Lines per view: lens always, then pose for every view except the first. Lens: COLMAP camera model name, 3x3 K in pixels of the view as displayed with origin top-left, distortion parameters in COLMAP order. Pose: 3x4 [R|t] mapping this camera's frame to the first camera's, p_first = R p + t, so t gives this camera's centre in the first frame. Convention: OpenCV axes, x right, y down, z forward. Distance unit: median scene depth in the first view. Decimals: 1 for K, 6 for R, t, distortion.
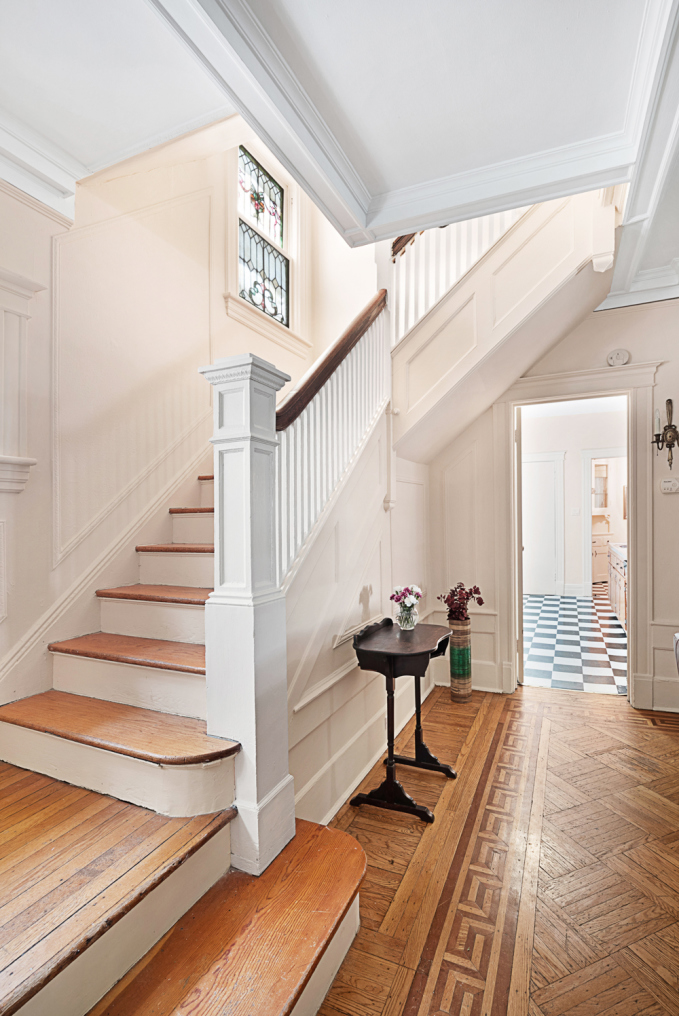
lens RADIAL K [[484.9, 0, 336.3], [0, 484.9, 511.4], [0, 0, 1]] dist [0.010030, -0.001130]
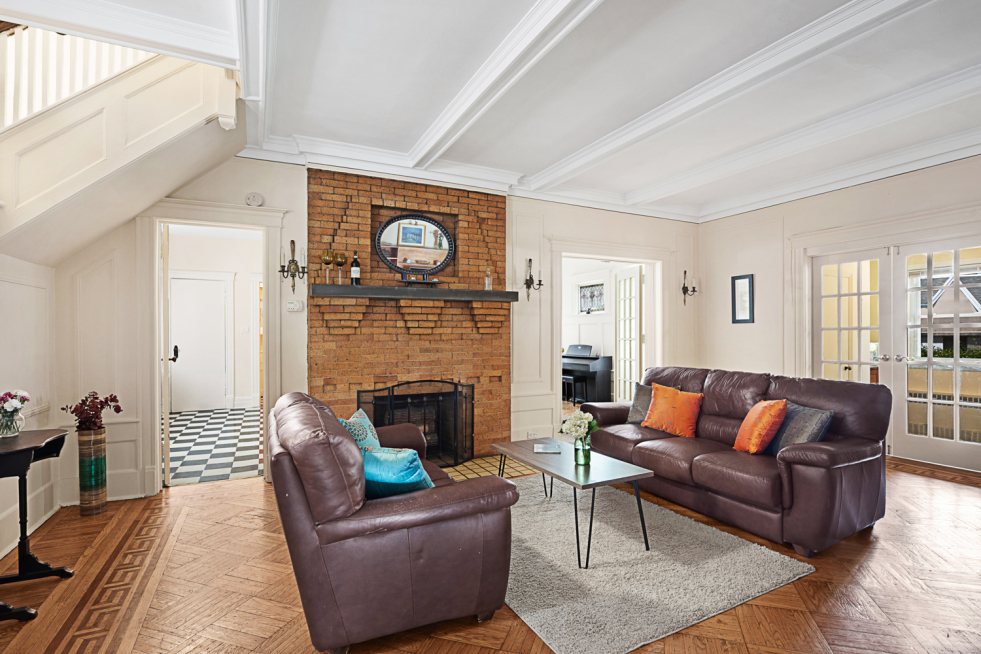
lens RADIAL K [[468.2, 0, 450.9], [0, 468.2, 334.4], [0, 0, 1]] dist [0.010030, -0.001130]
pose [[0.655878, 0.008698, 0.754817, 0.010119], [-0.012896, 0.999917, -0.000317, 0.021673], [-0.754757, -0.009526, 0.655935, -0.173238]]
